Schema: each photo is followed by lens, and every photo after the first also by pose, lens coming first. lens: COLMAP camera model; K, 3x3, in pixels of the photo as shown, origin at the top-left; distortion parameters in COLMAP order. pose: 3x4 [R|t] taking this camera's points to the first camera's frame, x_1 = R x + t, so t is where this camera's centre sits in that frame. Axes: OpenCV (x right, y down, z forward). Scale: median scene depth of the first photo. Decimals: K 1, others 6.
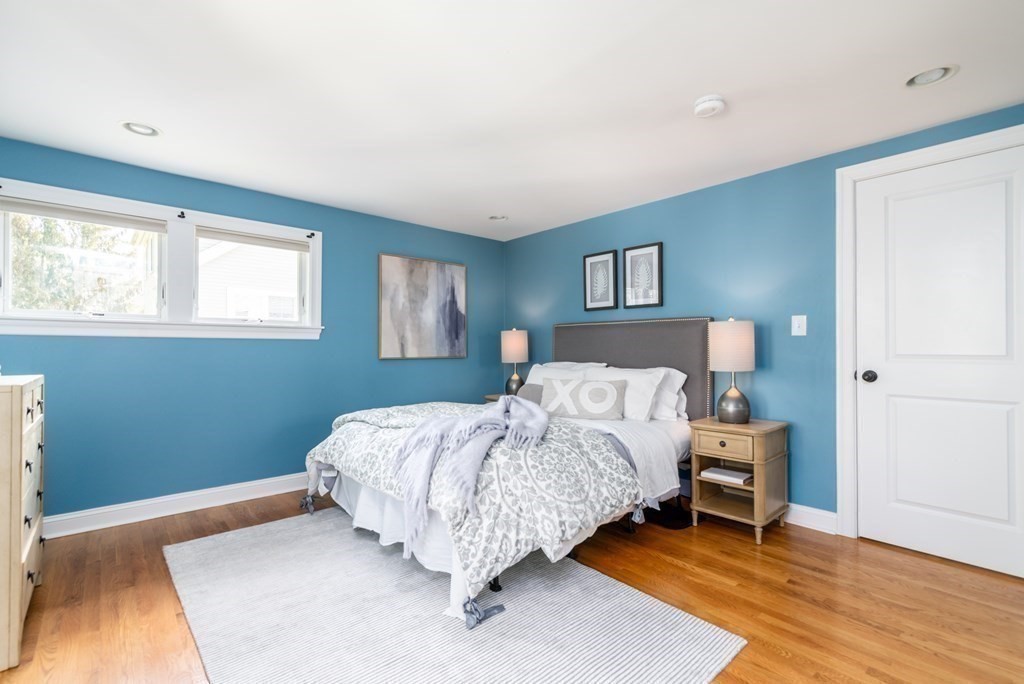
lens RADIAL K [[457.3, 0, 514.4], [0, 457.3, 345.1], [0, 0, 1]] dist [0.013517, -0.000096]
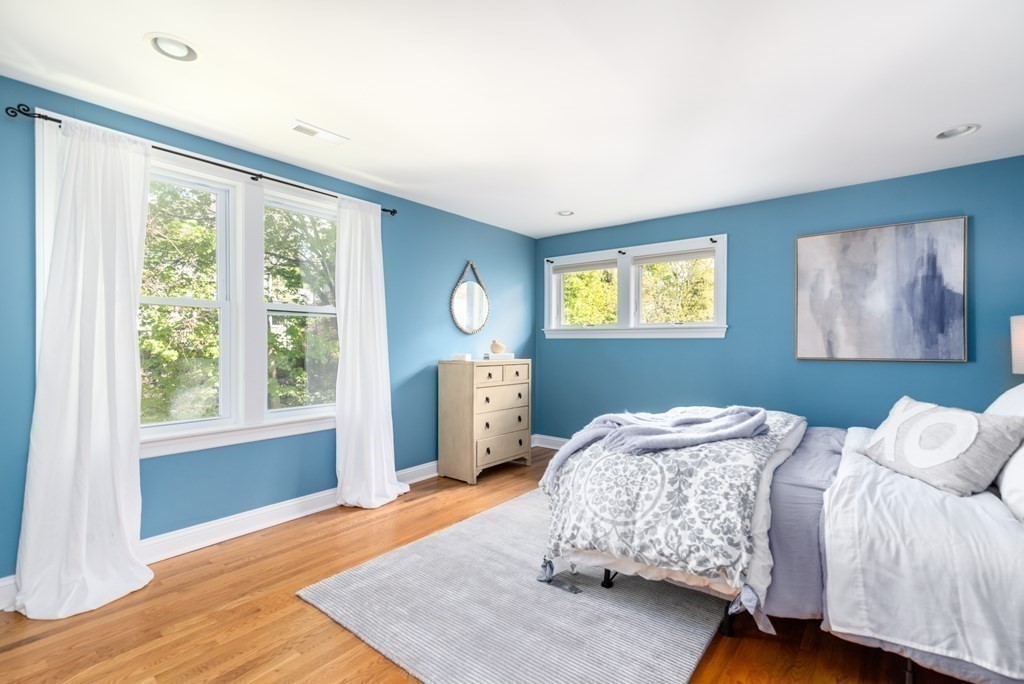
lens RADIAL K [[457.3, 0, 514.4], [0, 457.3, 345.1], [0, 0, 1]] dist [0.013517, -0.000096]
pose [[0.179726, -0.000907, -0.983716, 0.455723], [0.004163, 0.999991, -0.000161, 0.001867], [0.983708, -0.004066, 0.179728, 0.310122]]
